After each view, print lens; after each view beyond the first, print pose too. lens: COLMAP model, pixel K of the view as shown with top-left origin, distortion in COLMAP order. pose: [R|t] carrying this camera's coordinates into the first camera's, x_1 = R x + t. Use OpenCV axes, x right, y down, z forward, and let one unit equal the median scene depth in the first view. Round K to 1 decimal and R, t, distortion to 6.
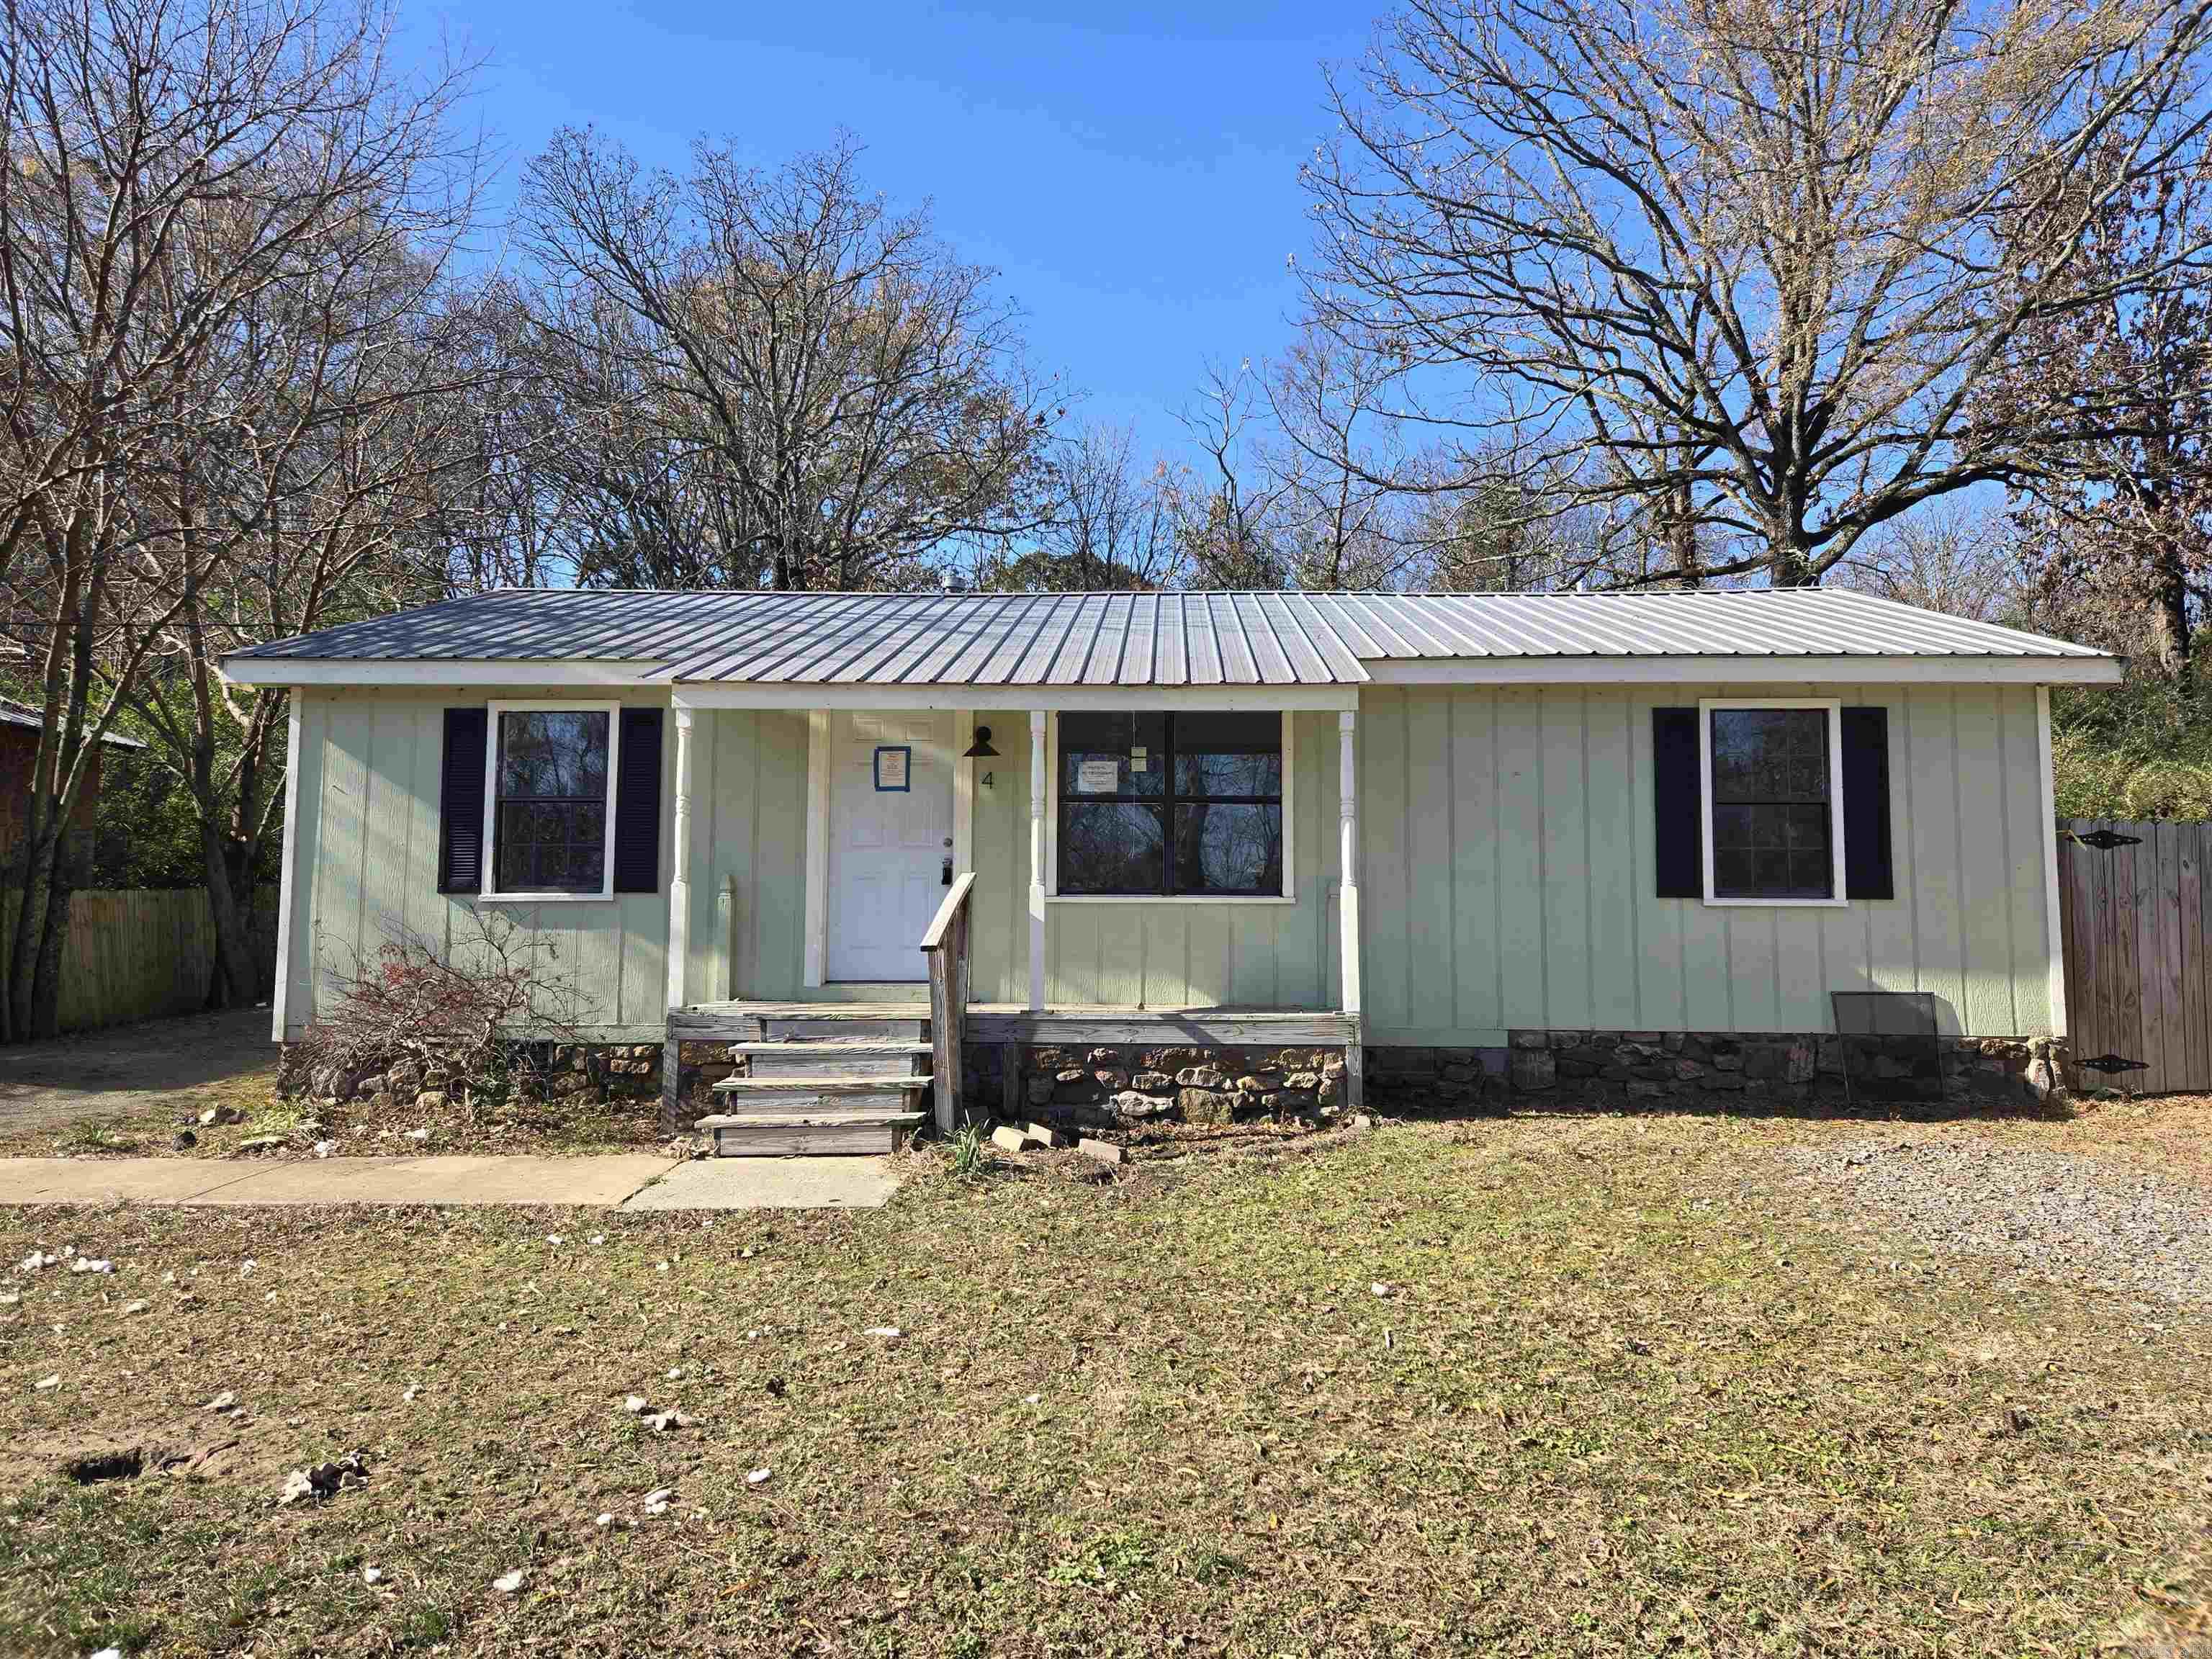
lens RADIAL K [[1485.5, 0, 1105.5], [0, 1485.5, 828.0], [0, 0, 1]] dist [0.073123, -0.053940]
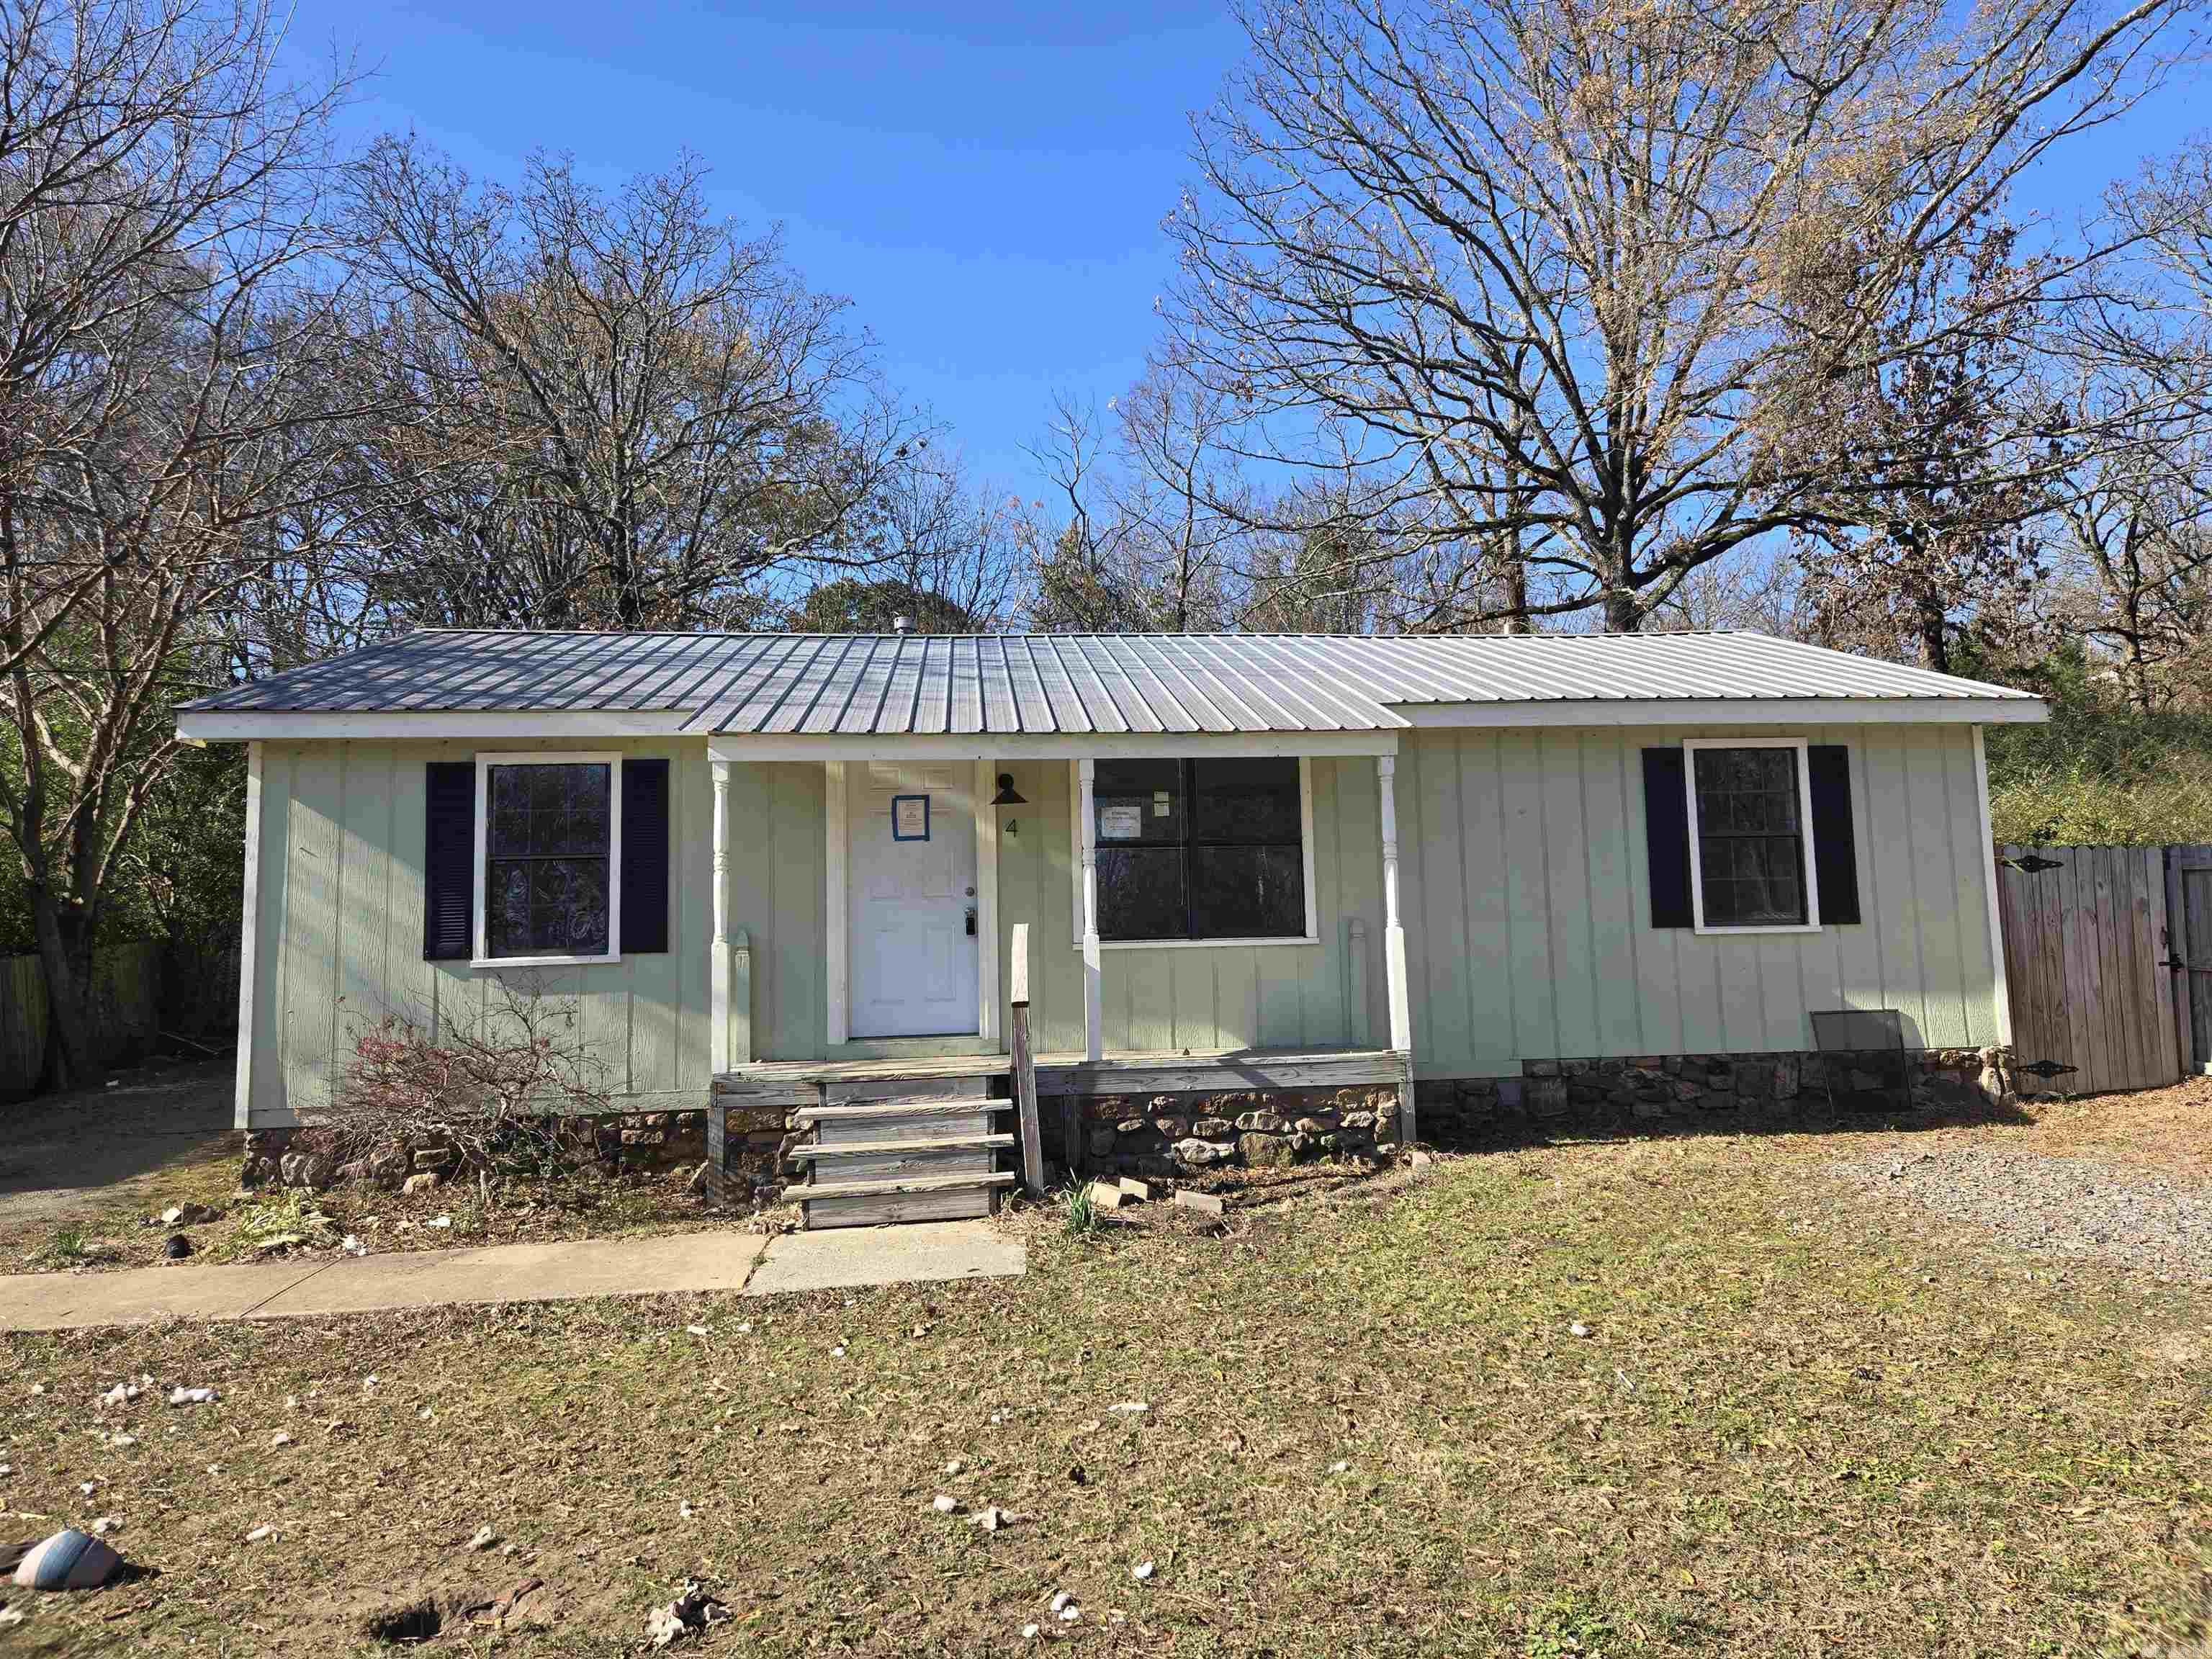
lens RADIAL K [[1485.5, 0, 1120.9], [0, 1485.5, 828.6], [0, 0, 1]] dist [0.073123, -0.053940]
pose [[0.989158, -0.019002, 0.145621, -0.157559], [0.021552, 0.999640, -0.015950, -0.015096], [-0.145266, 0.018915, 0.989212, 0.010571]]
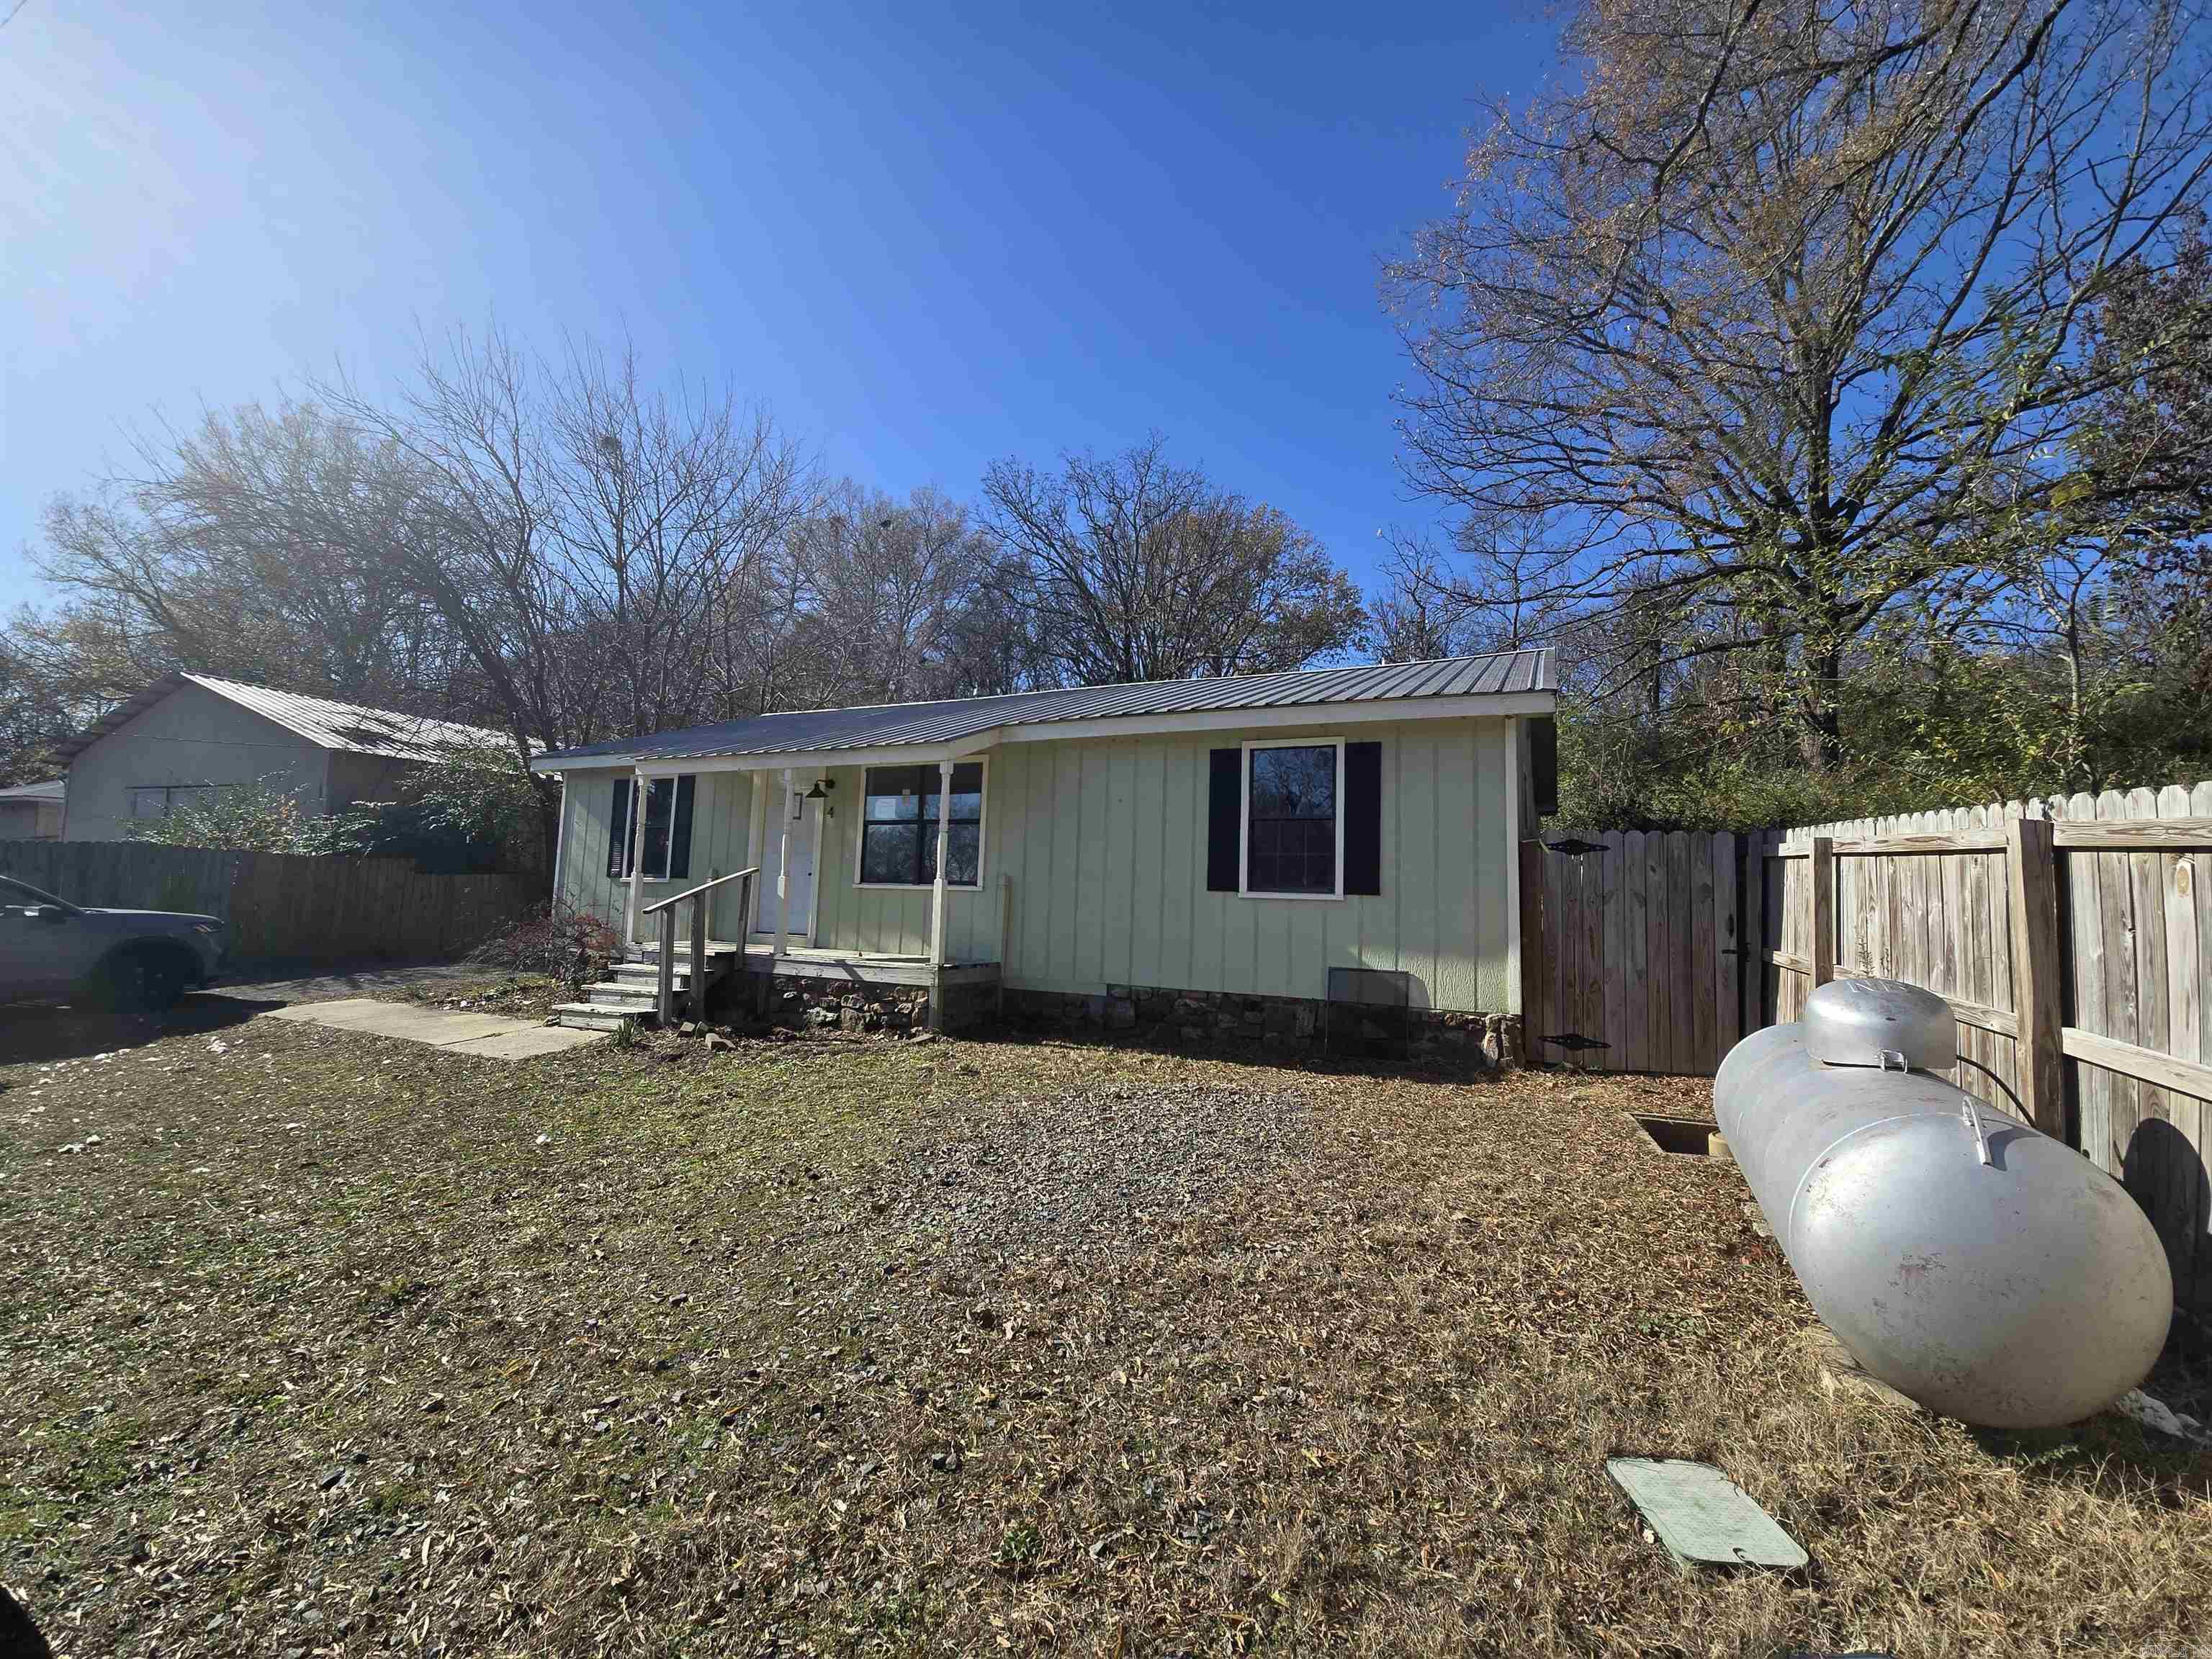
lens RADIAL K [[909.4, 0, 1103.0], [0, 909.4, 824.9], [0, 0, 1]] dist [-0.001555, -0.000755]
pose [[0.911520, -0.011955, -0.411082, 0.629921], [0.001720, 0.999679, -0.025259, 0.007781], [0.411252, 0.022317, 0.911248, 0.222403]]
